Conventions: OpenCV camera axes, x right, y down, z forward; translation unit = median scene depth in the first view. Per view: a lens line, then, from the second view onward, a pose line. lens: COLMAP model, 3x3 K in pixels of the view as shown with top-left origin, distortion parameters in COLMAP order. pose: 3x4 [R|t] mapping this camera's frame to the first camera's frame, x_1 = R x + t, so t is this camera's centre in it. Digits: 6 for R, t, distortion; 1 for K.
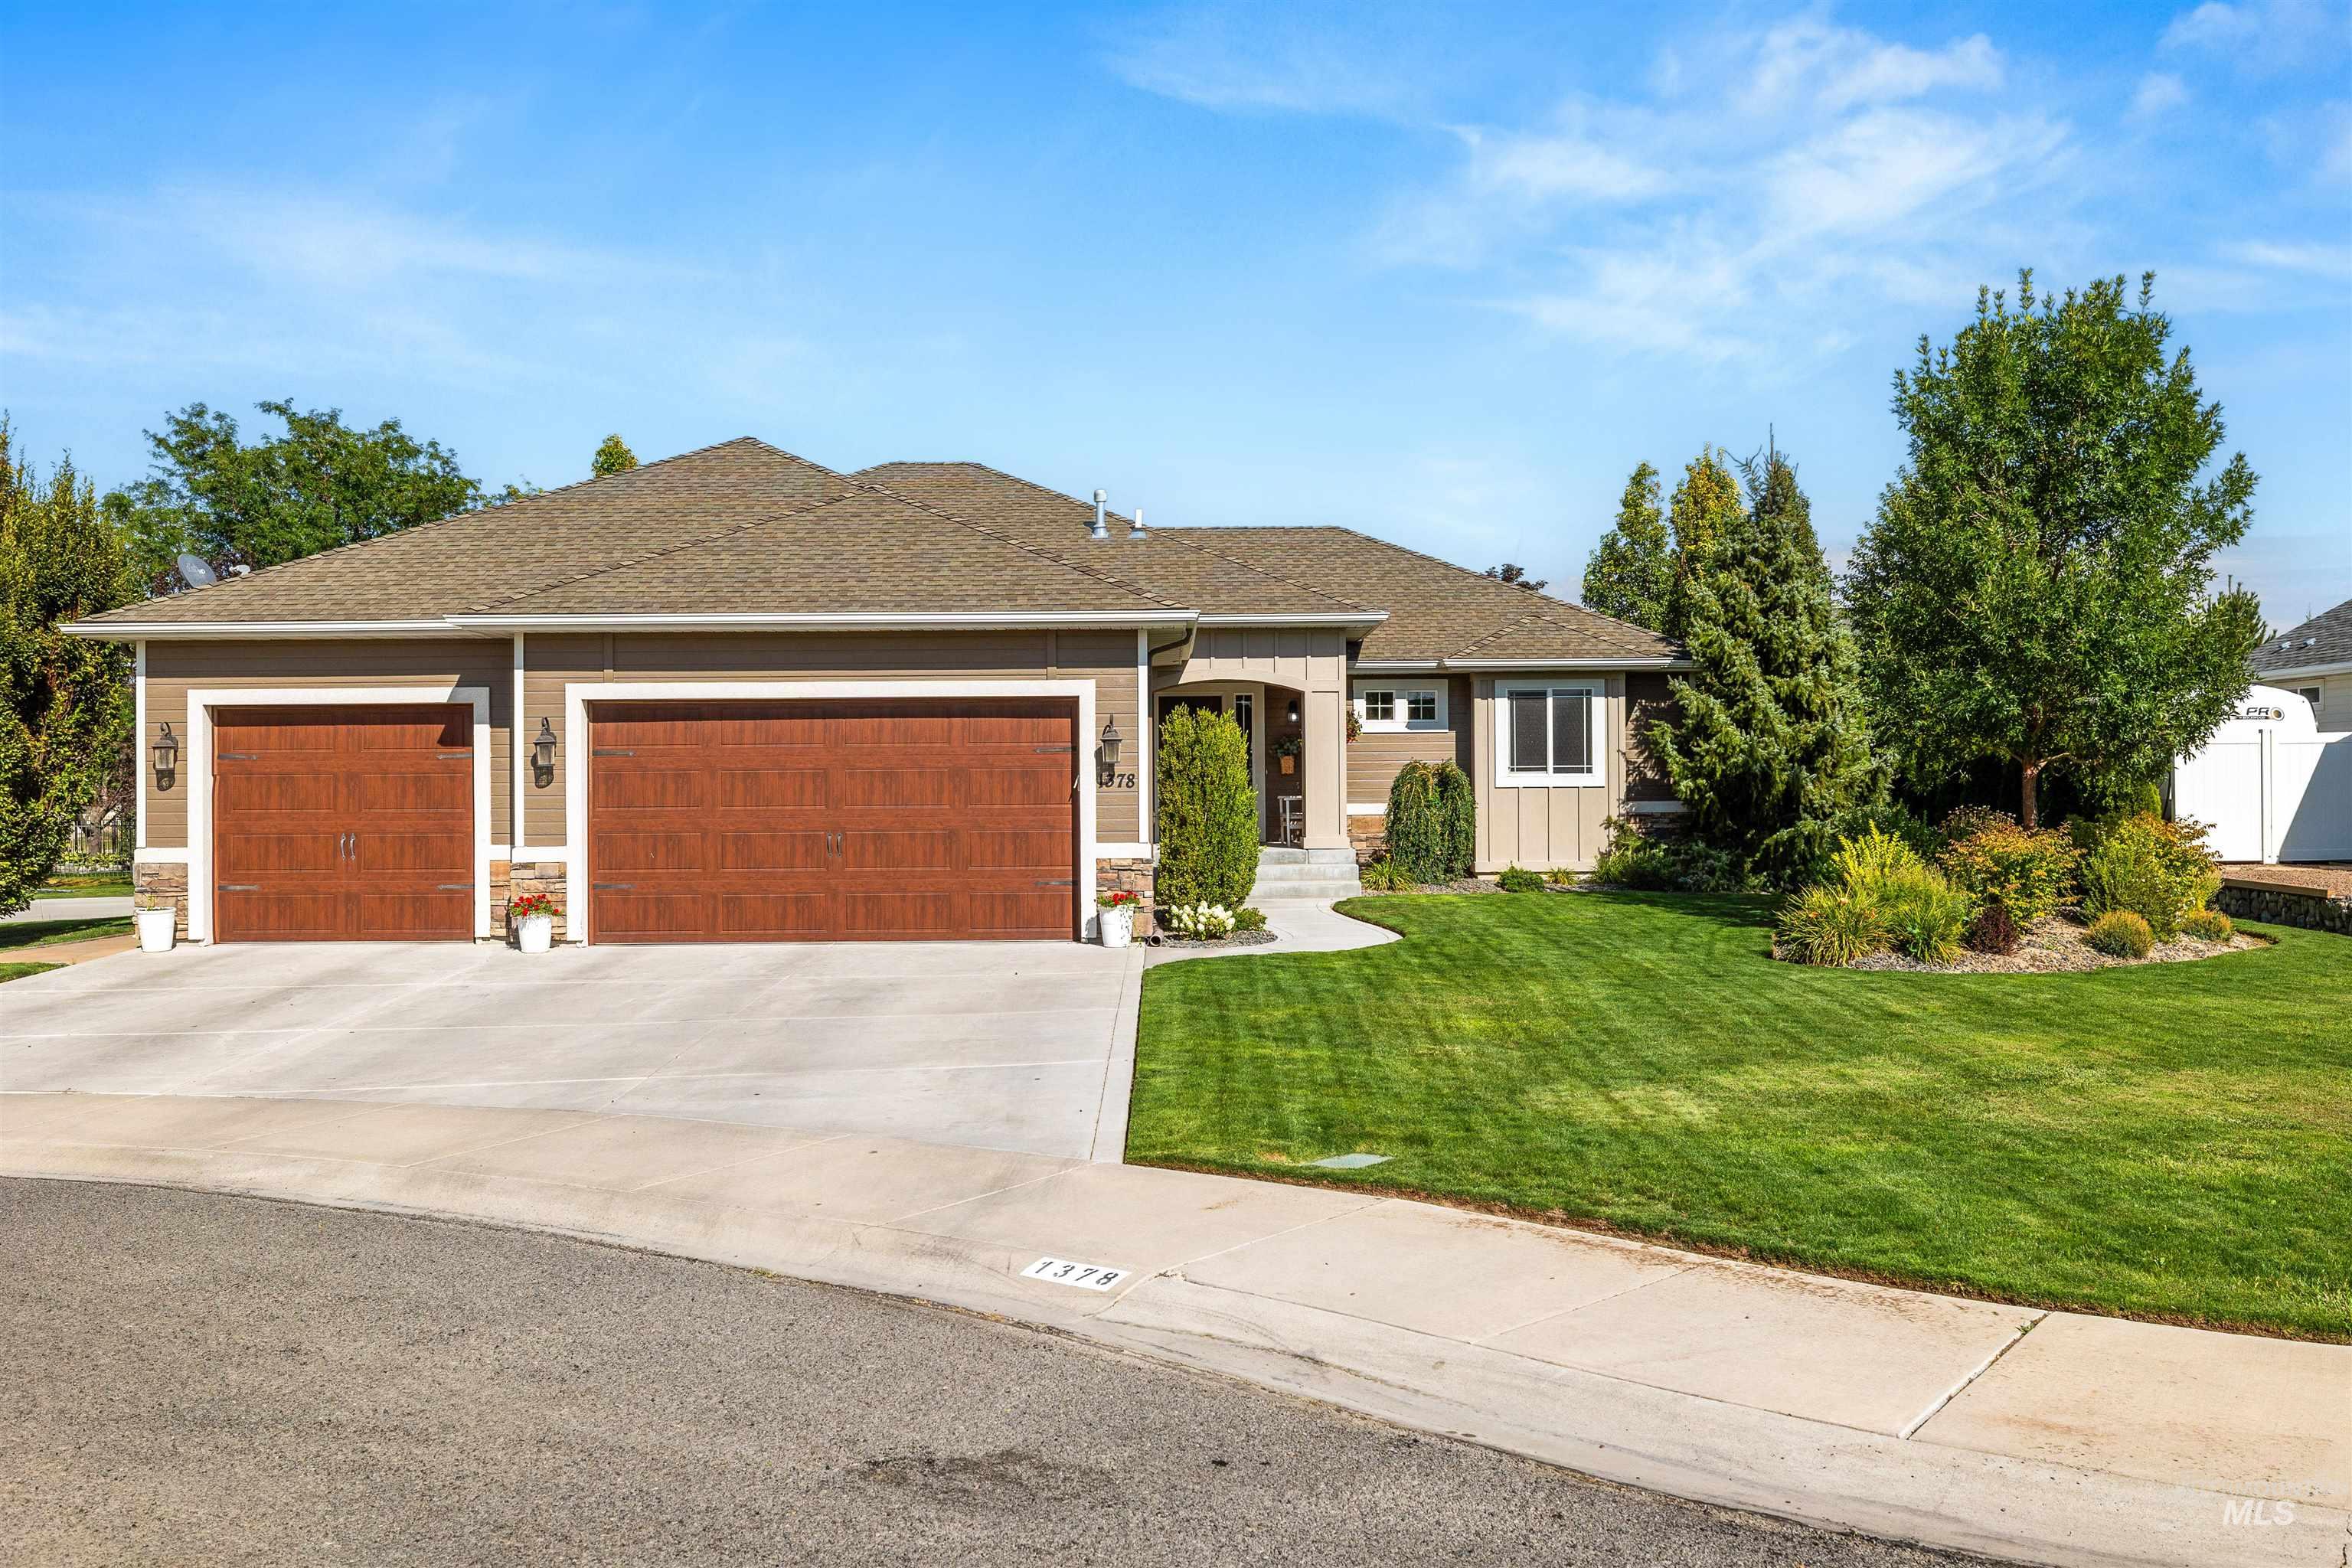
lens RADIAL K [[2051.3, 0, 1175.7], [0, 2051.3, 784.3], [0, 0, 1]] dist [-0.008672, 0.002379]
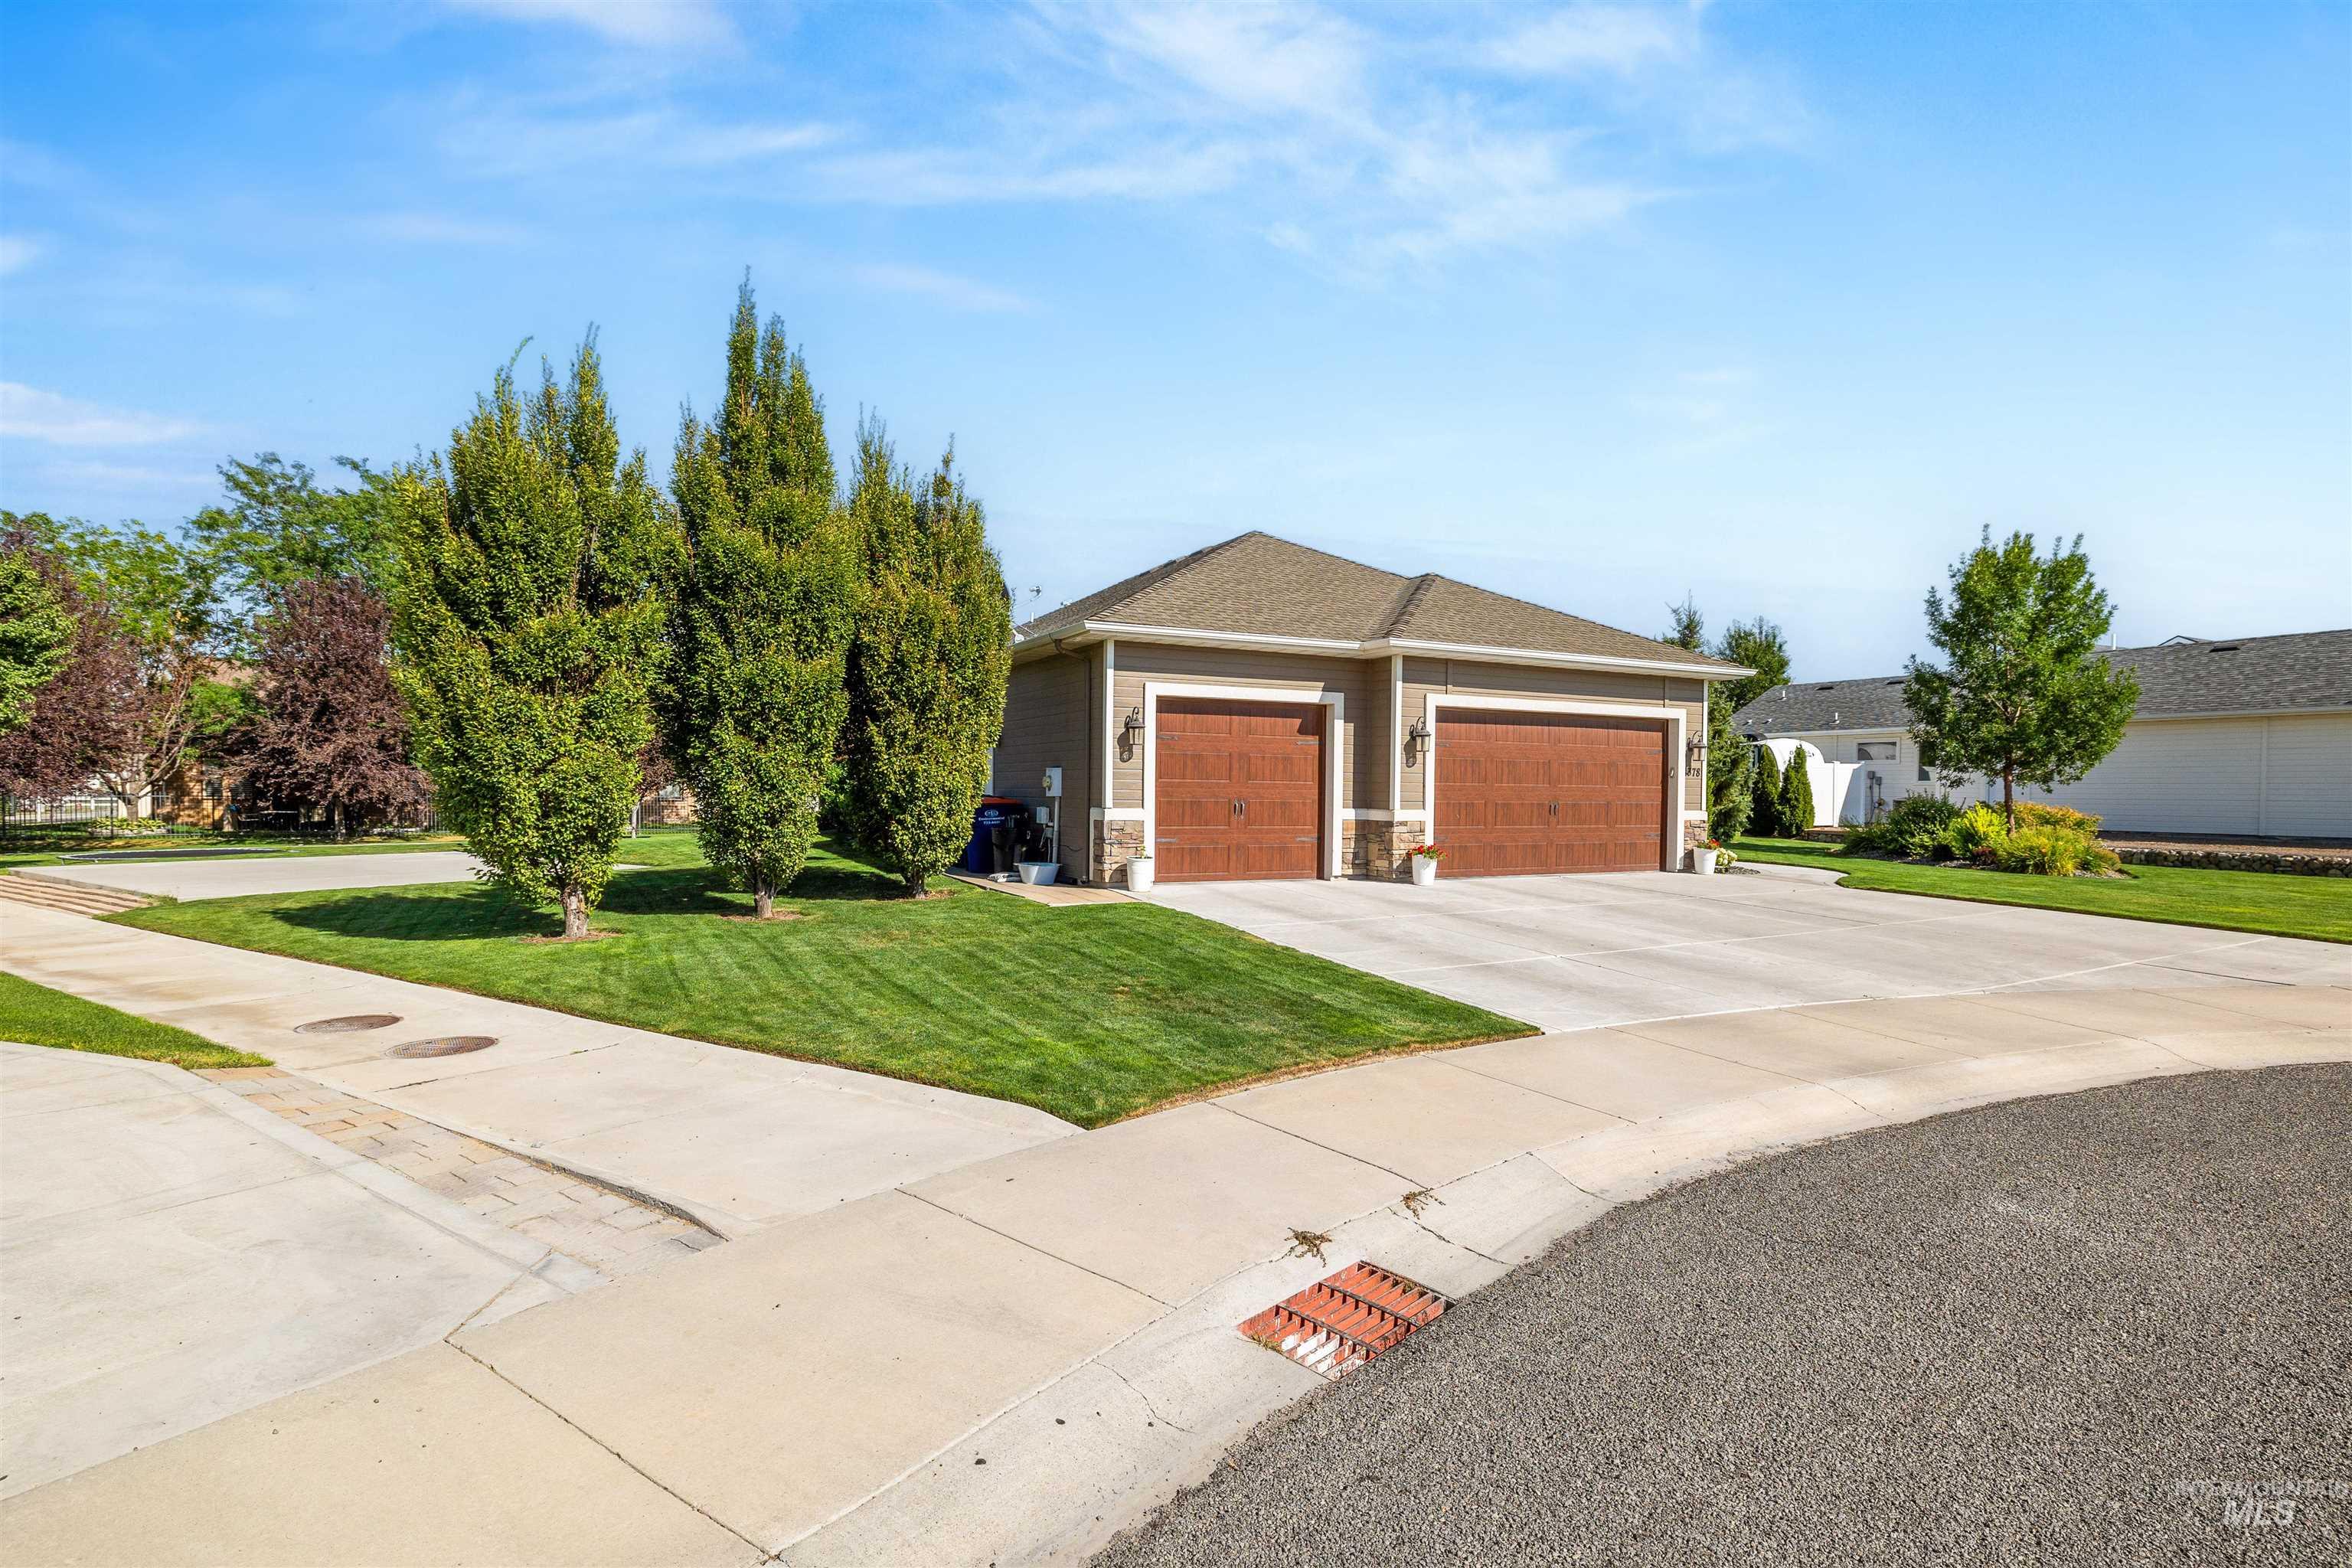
lens RADIAL K [[1132.3, 0, 1175.8], [0, 1132.3, 792.1], [0, 0, 1]] dist [-0.004363, -0.000331]
pose [[0.898156, 0.015647, 0.439399, -0.767333], [-0.020729, 0.999762, 0.006771, 0.015809], [-0.439188, -0.015190, 0.898267, 0.367223]]
